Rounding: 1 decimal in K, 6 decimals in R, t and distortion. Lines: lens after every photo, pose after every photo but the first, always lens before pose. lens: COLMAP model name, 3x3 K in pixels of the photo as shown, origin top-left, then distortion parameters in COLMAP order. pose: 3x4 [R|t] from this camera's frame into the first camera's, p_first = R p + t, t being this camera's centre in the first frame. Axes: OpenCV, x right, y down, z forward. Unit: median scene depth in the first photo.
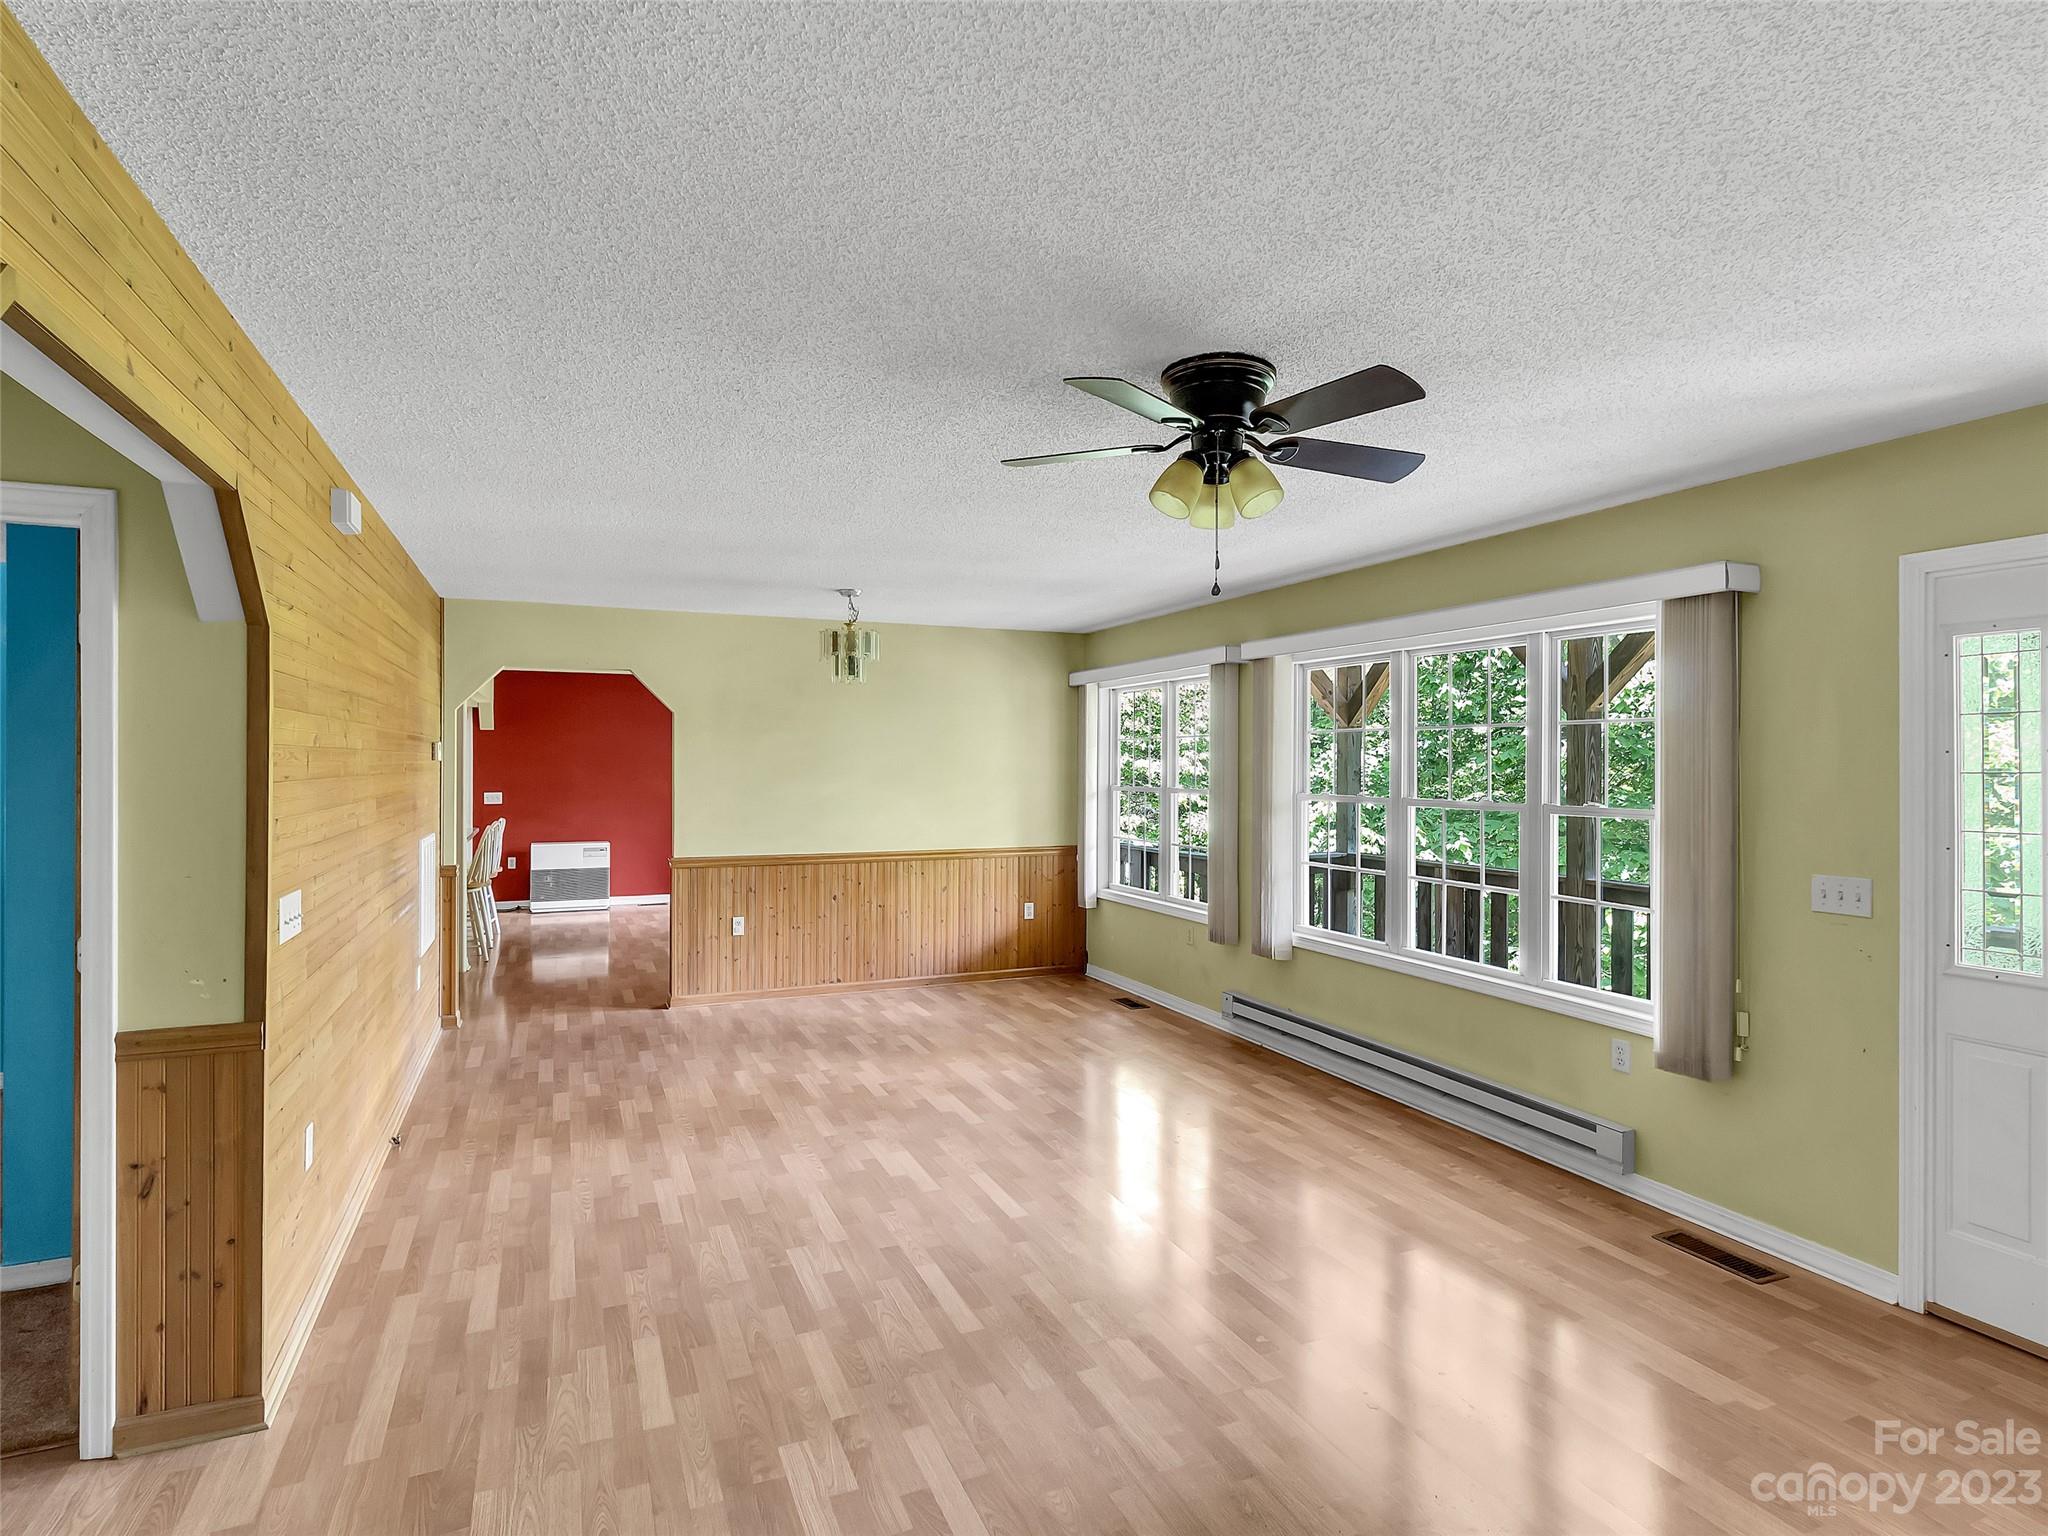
lens RADIAL K [[1104.5, 0, 1039.8], [0, 1104.5, 768.5], [0, 0, 1]] dist [0.004425, -0.002380]
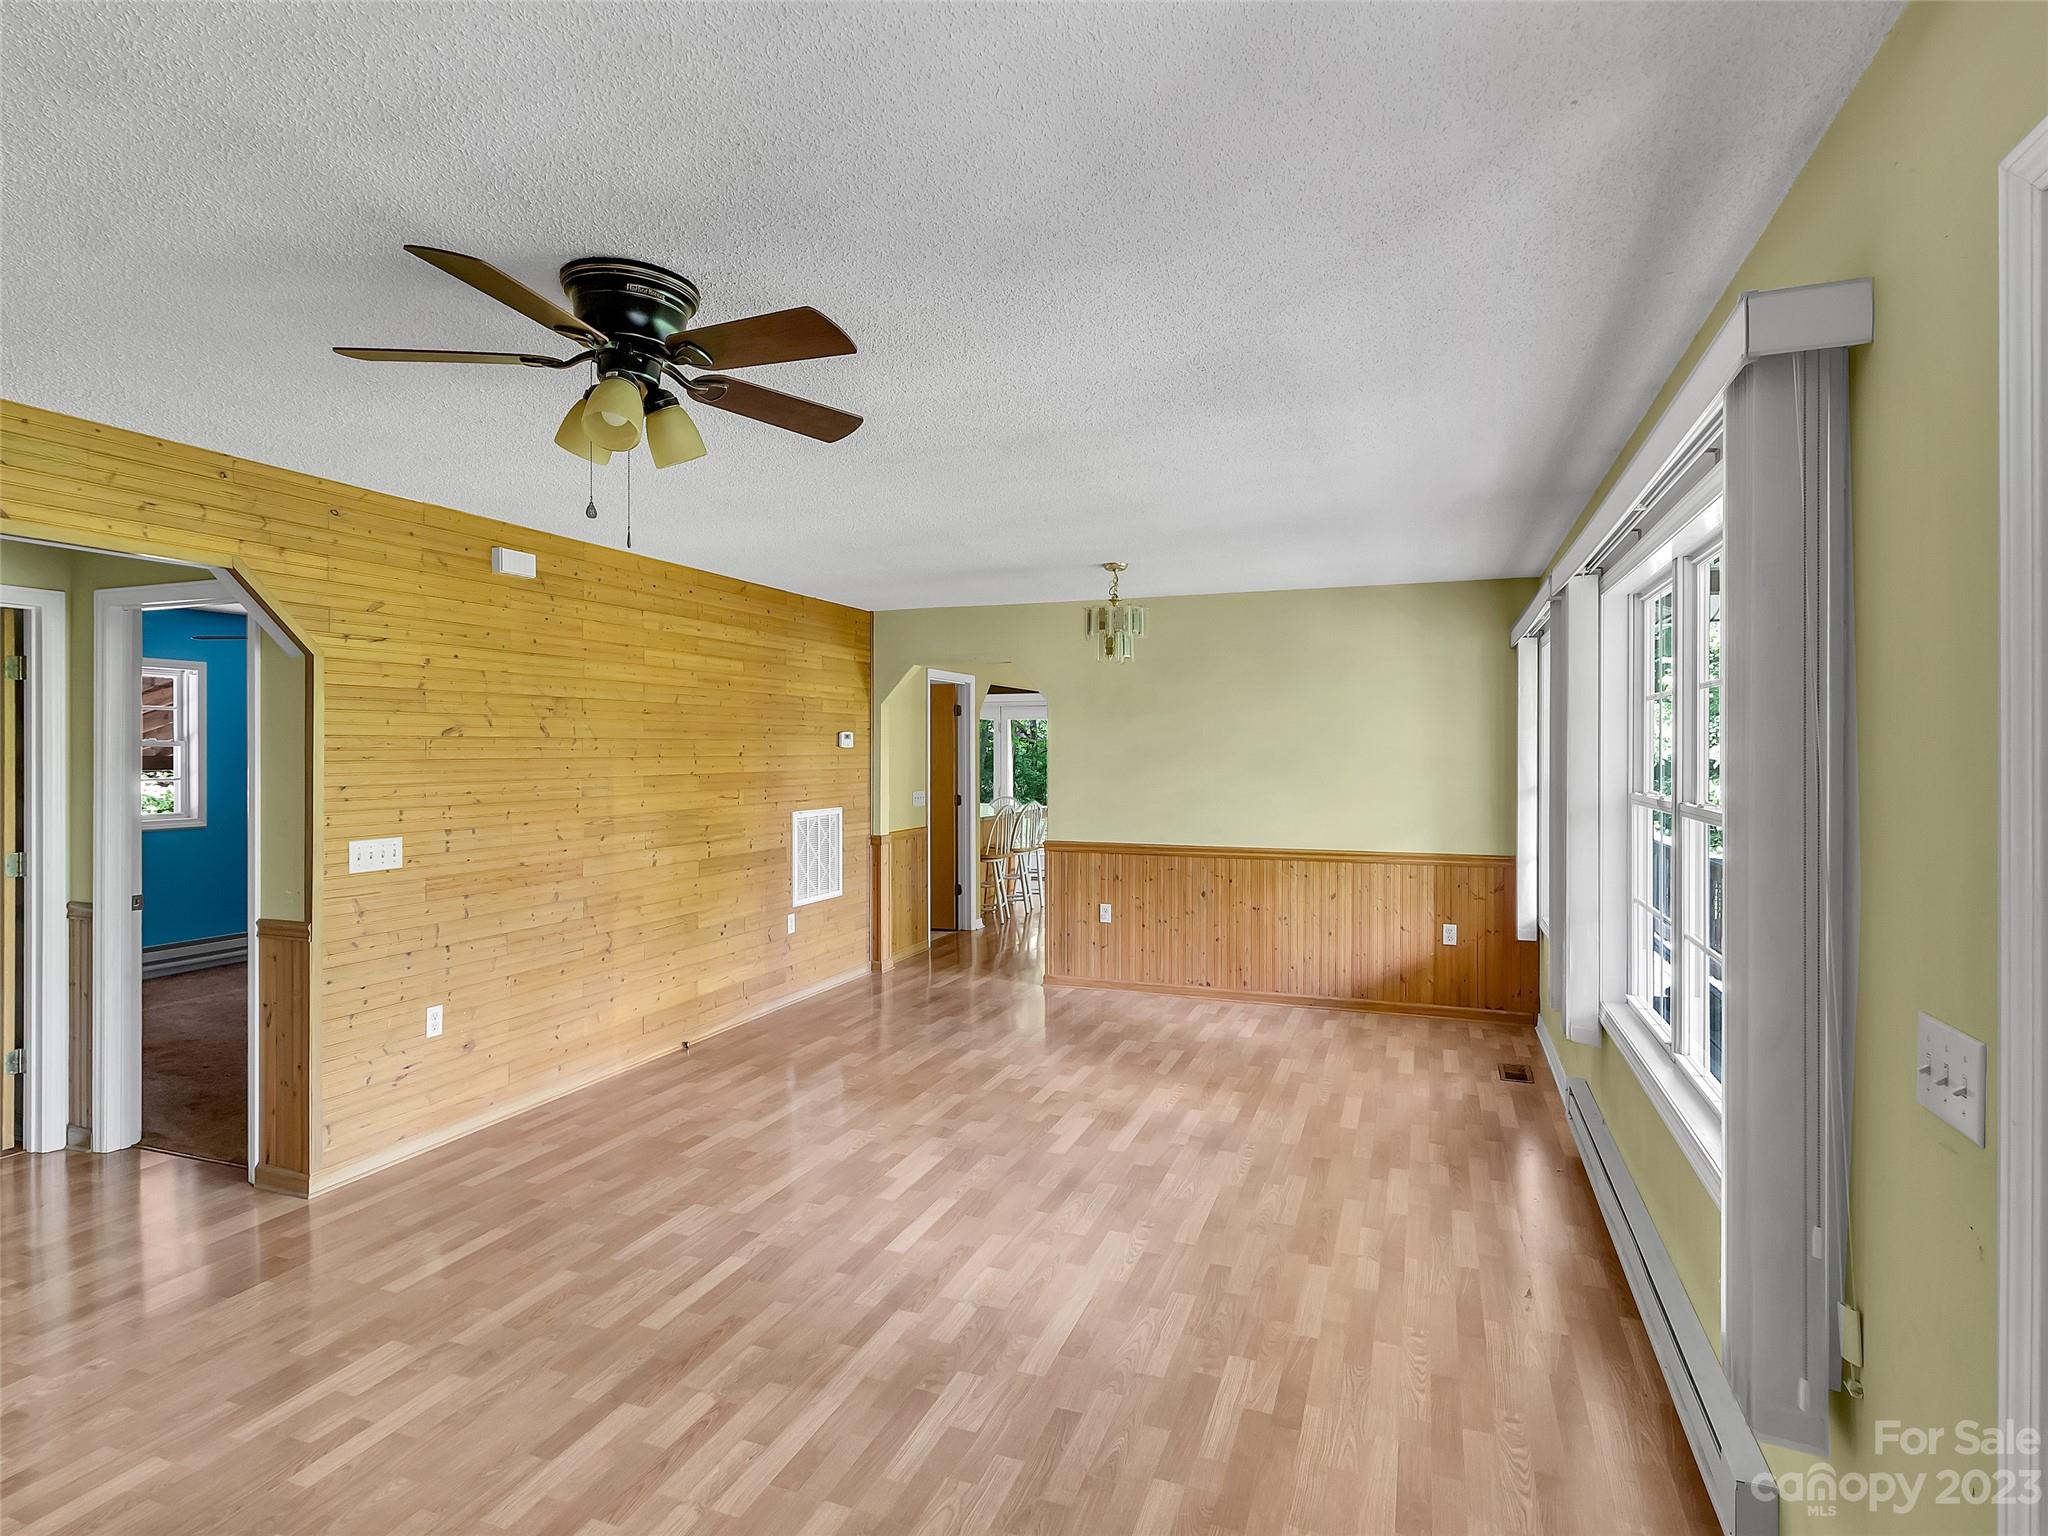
lens RADIAL K [[1104.5, 0, 985.8], [0, 1104.5, 760.6], [0, 0, 1]] dist [0.004425, -0.002380]
pose [[0.694922, 0.004236, -0.719072, 0.598550], [-0.001627, 0.999989, 0.004319, 0.001751], [0.719083, -0.001832, 0.694922, 0.377826]]
